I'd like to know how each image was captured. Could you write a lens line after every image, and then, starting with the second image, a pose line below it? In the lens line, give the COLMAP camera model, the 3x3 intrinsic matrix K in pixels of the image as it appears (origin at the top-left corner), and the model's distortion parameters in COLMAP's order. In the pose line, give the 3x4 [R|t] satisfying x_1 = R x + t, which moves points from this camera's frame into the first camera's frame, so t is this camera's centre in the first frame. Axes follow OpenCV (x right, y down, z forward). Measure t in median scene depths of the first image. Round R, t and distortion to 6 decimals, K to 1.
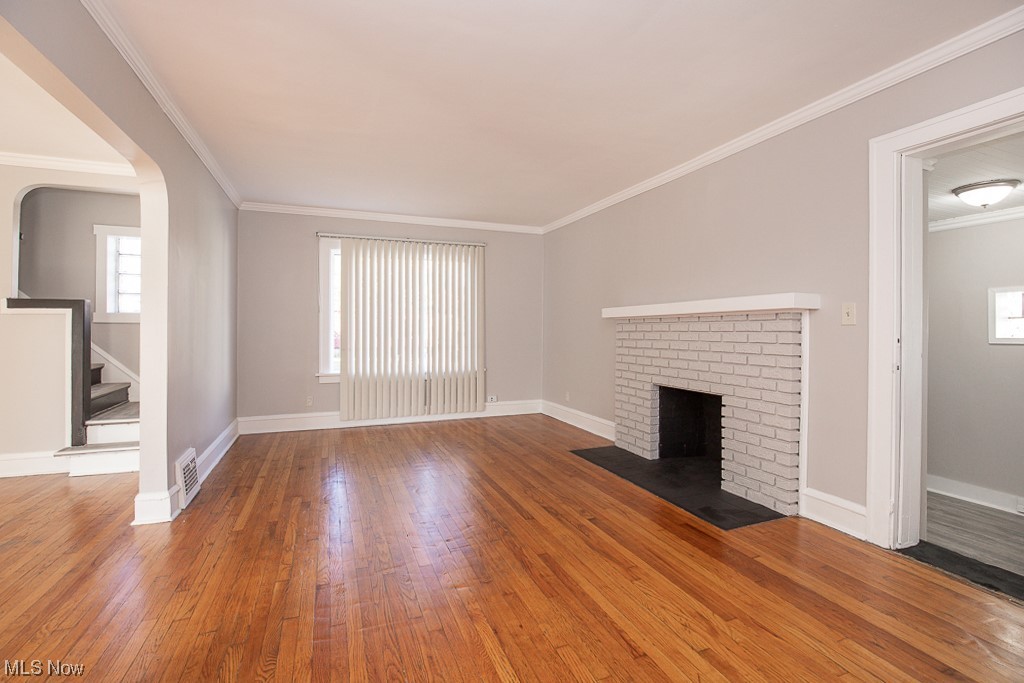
lens RADIAL K [[472.9, 0, 516.2], [0, 472.9, 335.0], [0, 0, 1]] dist [-0.003855, -0.000171]
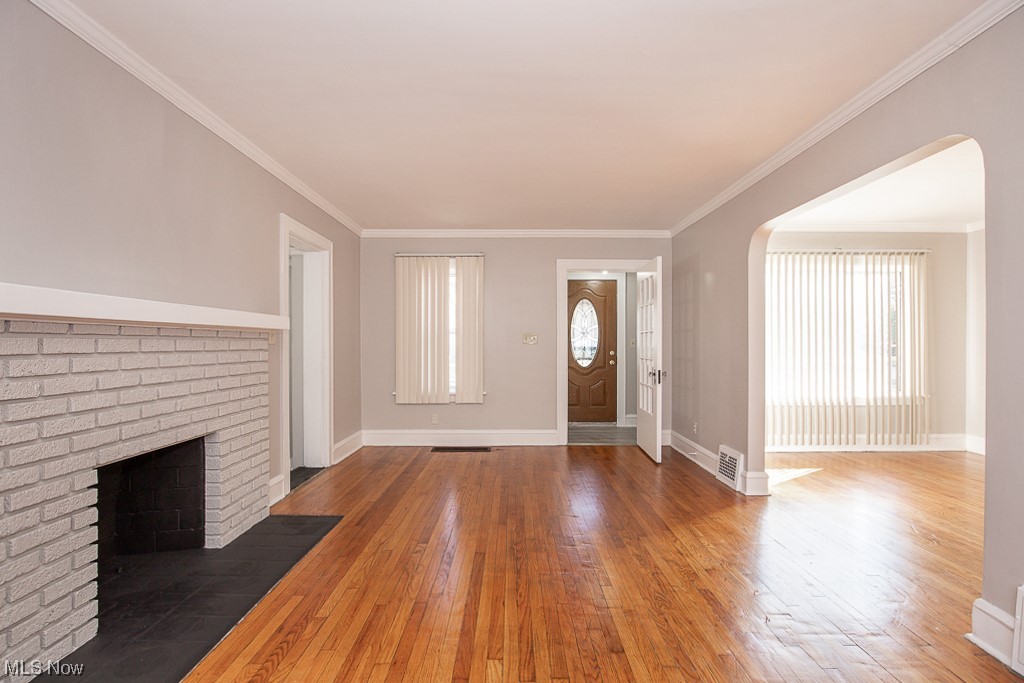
lens RADIAL K [[465.4, 0, 512.0], [0, 465.4, 341.5], [0, 0, 1]] dist [-0.000493, -0.000014]
pose [[-0.928498, -0.000214, 0.371337, -0.305181], [0.000981, 0.999995, 0.003029, -0.024557], [-0.371335, 0.003177, -0.928493, 1.513062]]
